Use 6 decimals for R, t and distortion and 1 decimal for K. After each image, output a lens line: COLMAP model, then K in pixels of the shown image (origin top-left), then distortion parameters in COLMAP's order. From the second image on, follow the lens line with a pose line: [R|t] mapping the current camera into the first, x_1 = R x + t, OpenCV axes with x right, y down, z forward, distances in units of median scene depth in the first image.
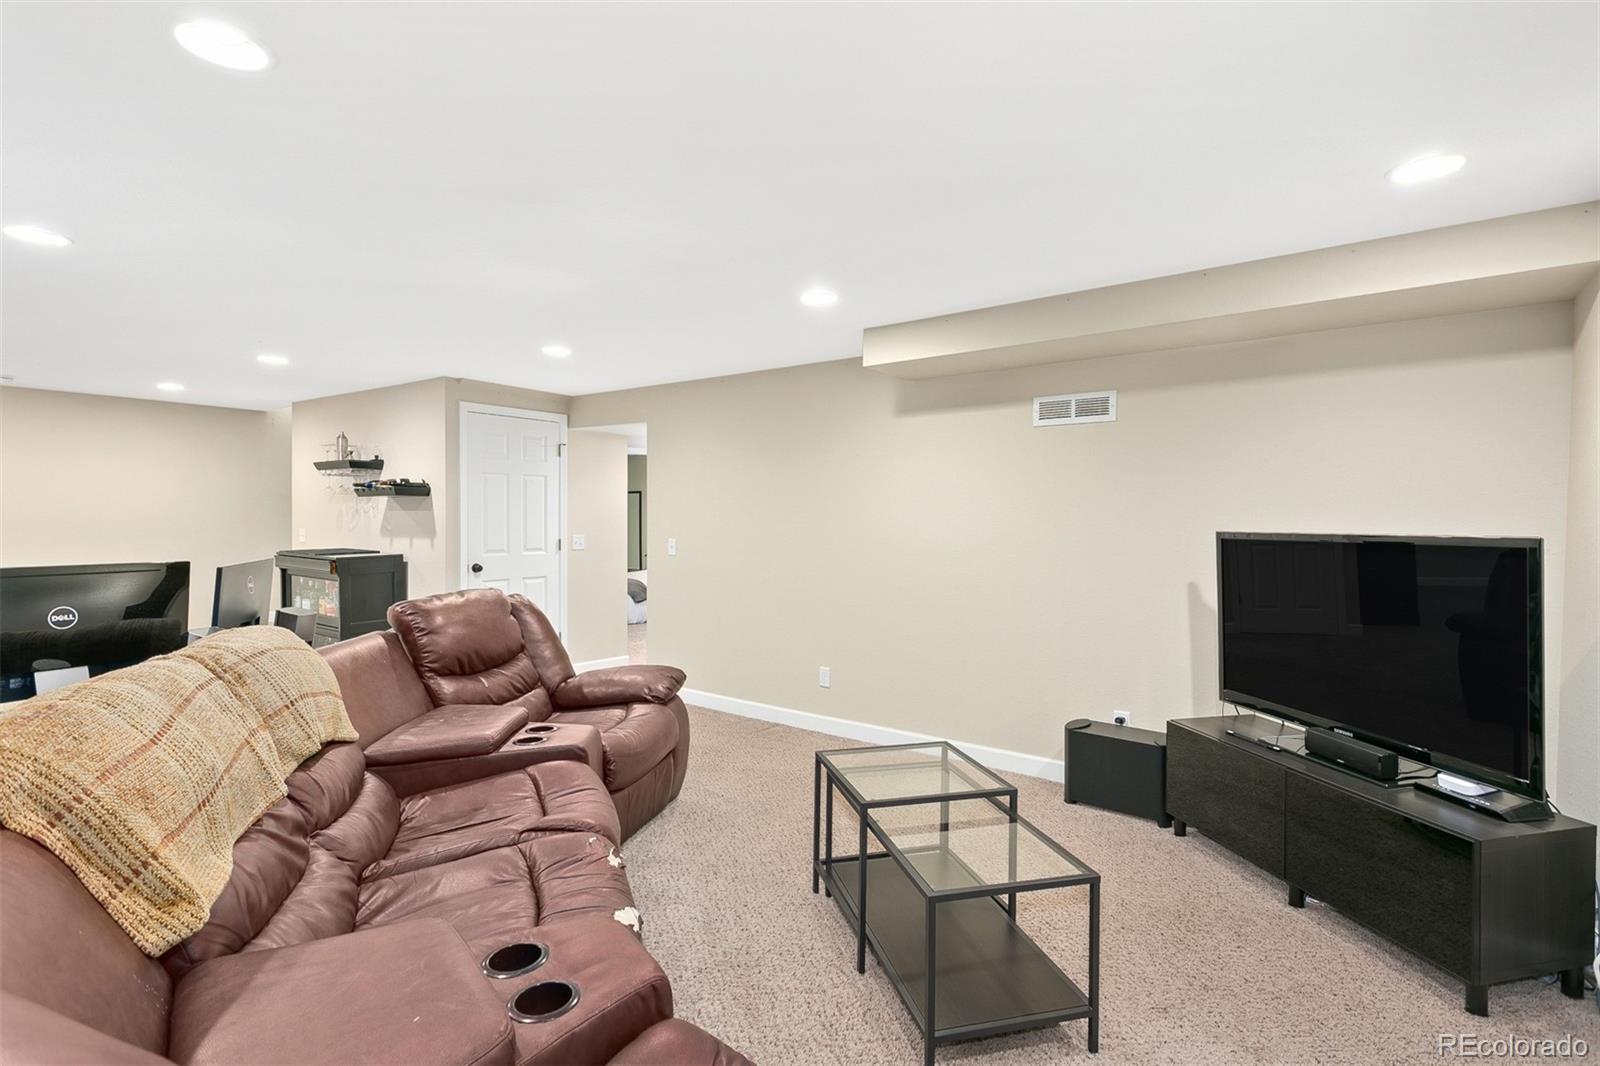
lens RADIAL K [[773.0, 0, 800.0], [0, 773.0, 533.0], [0, 0, 1]] dist [0.021192, 0.000387]
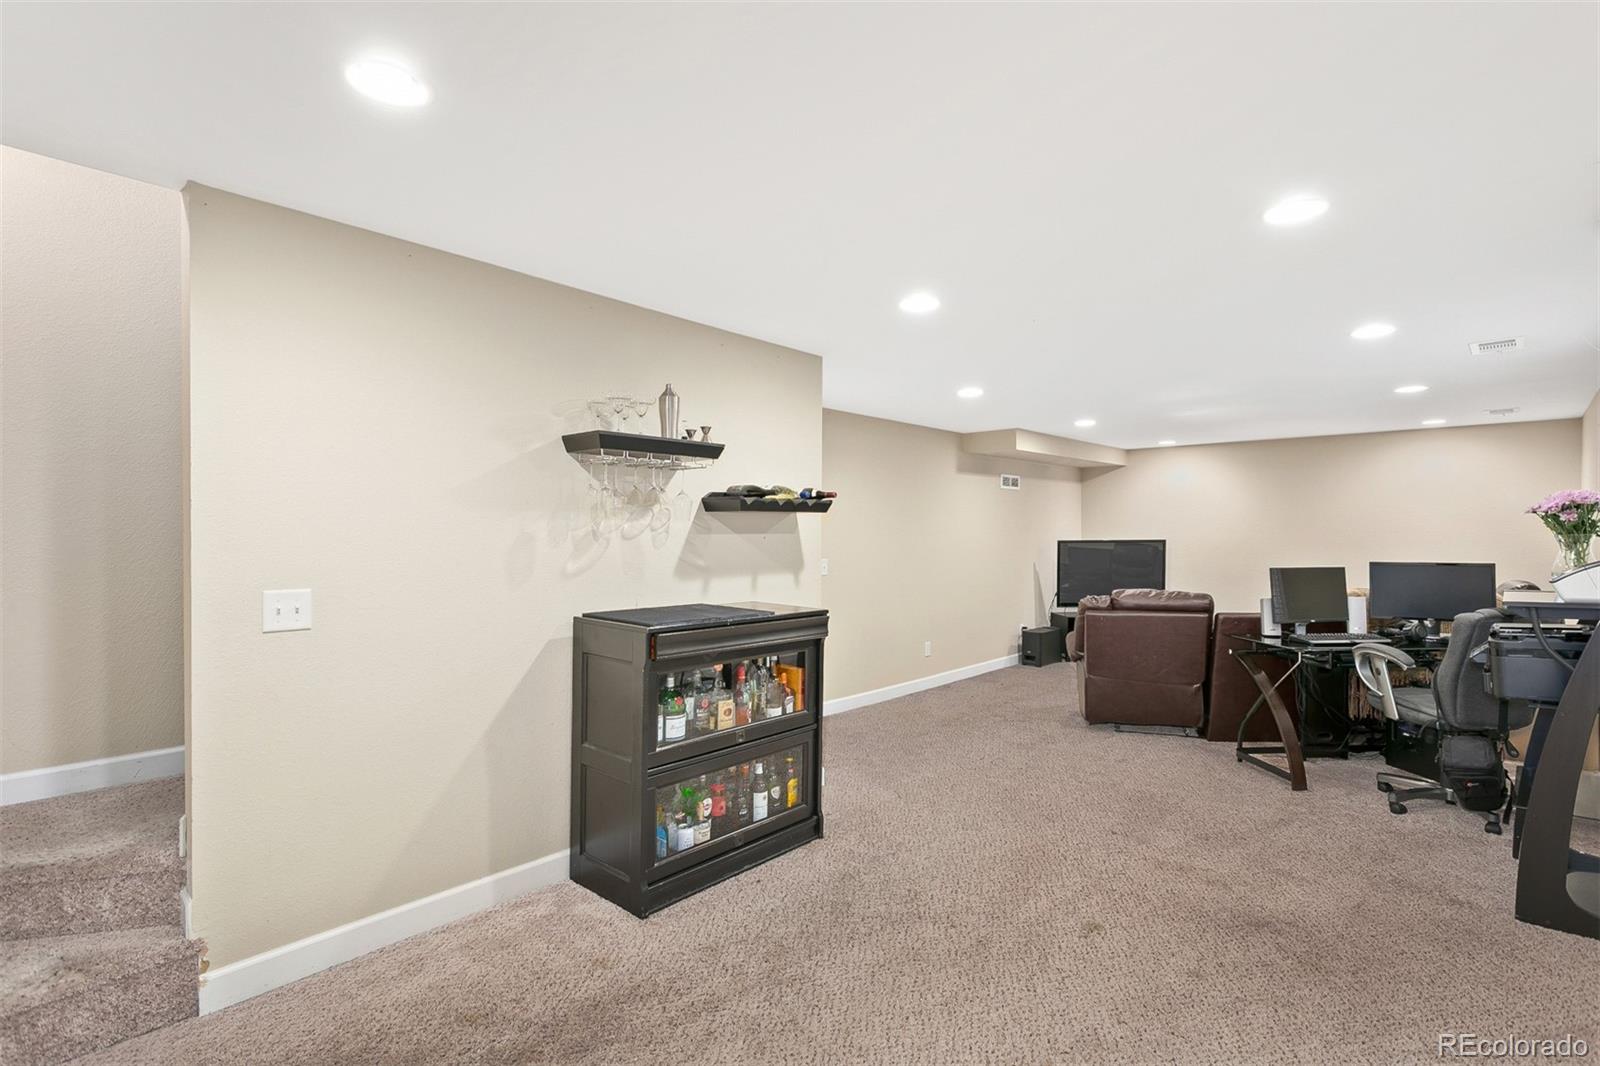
lens RADIAL K [[773.0, 0, 800.0], [0, 773.0, 533.0], [0, 0, 1]] dist [0.021192, 0.000387]
pose [[0.092245, -0.006257, 0.995717, -1.464053], [0.024947, 0.999681, 0.003971, -0.039610], [-0.995424, 0.024474, 0.092372, 1.150247]]
